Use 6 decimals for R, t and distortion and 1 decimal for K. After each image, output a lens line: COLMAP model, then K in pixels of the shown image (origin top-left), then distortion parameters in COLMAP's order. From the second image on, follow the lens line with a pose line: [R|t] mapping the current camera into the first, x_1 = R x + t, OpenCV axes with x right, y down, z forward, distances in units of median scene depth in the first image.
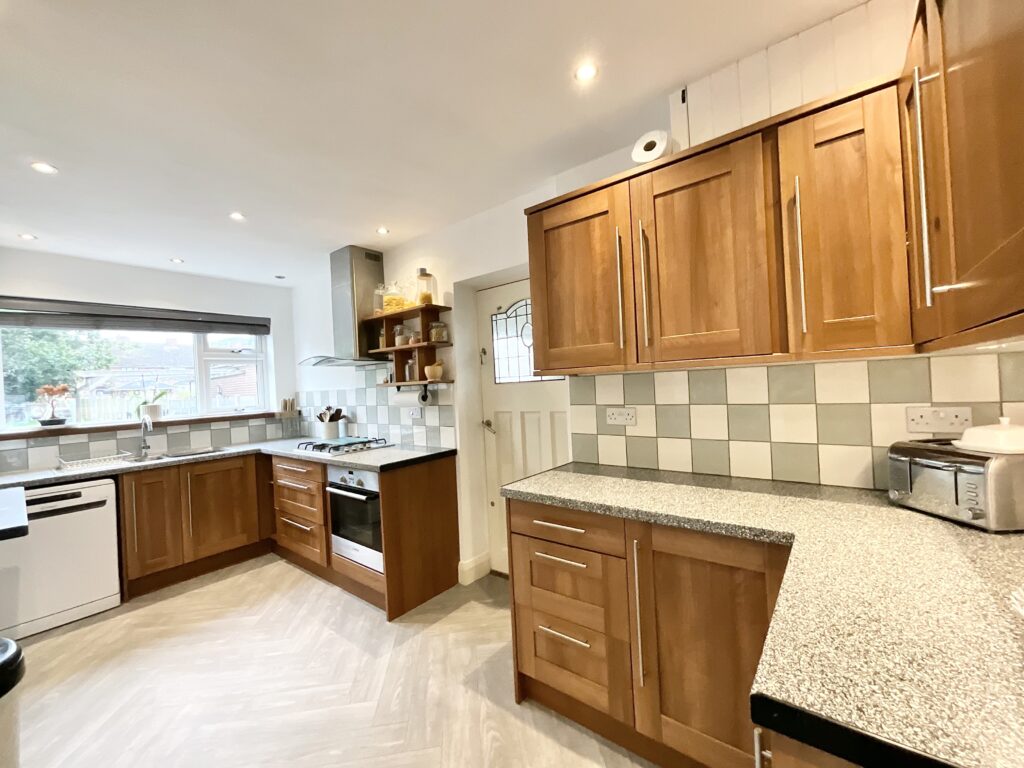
lens RADIAL K [[415.2, 0, 511.4], [0, 415.2, 385.2], [0, 0, 1]] dist [-0.001763, 0.000853]
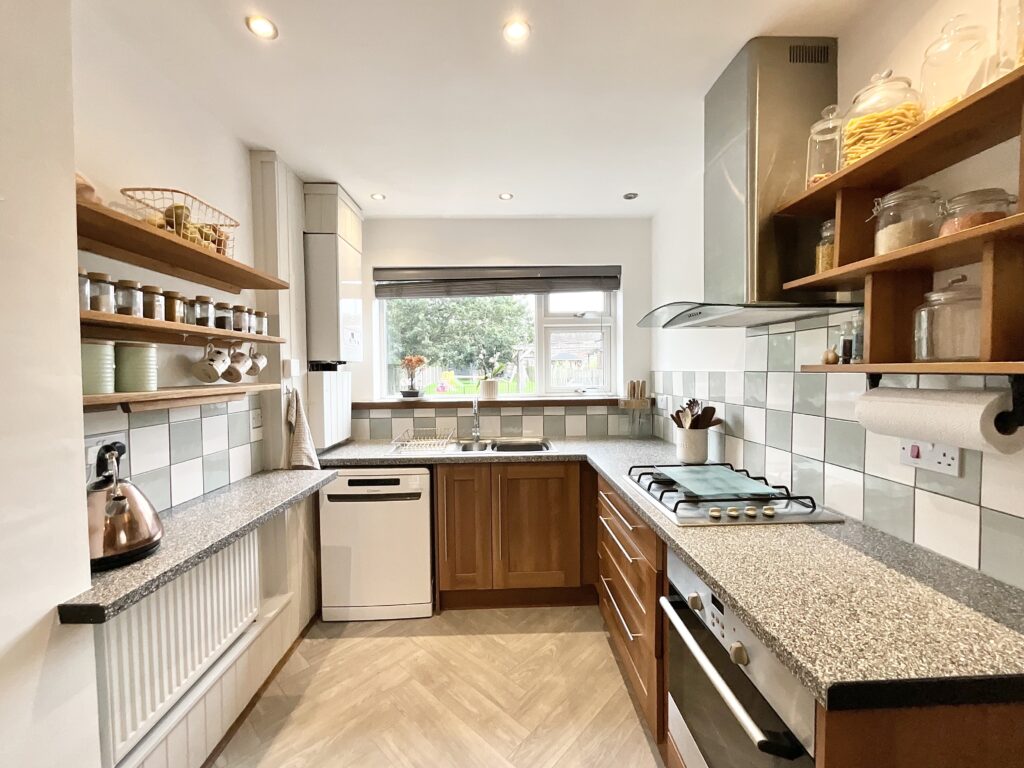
lens RADIAL K [[415.2, 0, 511.4], [0, 415.2, 385.2], [0, 0, 1]] dist [-0.001763, 0.000853]
pose [[0.643884, 0.068891, -0.762015, -0.200778], [-0.021653, 0.997180, 0.071855, -0.006409], [0.764817, -0.029767, 0.643560, 0.533863]]
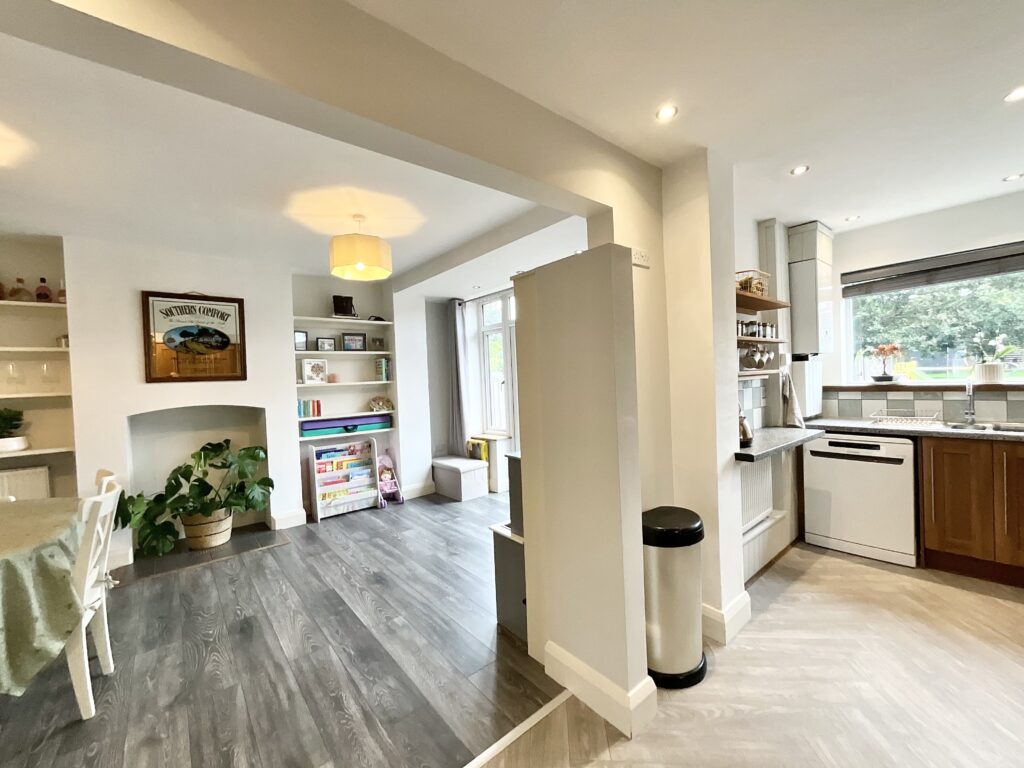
lens RADIAL K [[410.3, 0, 504.4], [0, 410.3, 383.5], [0, 0, 1]] dist [0.000772, -0.003635]
pose [[-0.216884, 0.069446, -0.973724, 0.166687], [0.048910, 0.996987, 0.060211, -0.011910], [0.974971, -0.034566, -0.219627, 0.248160]]
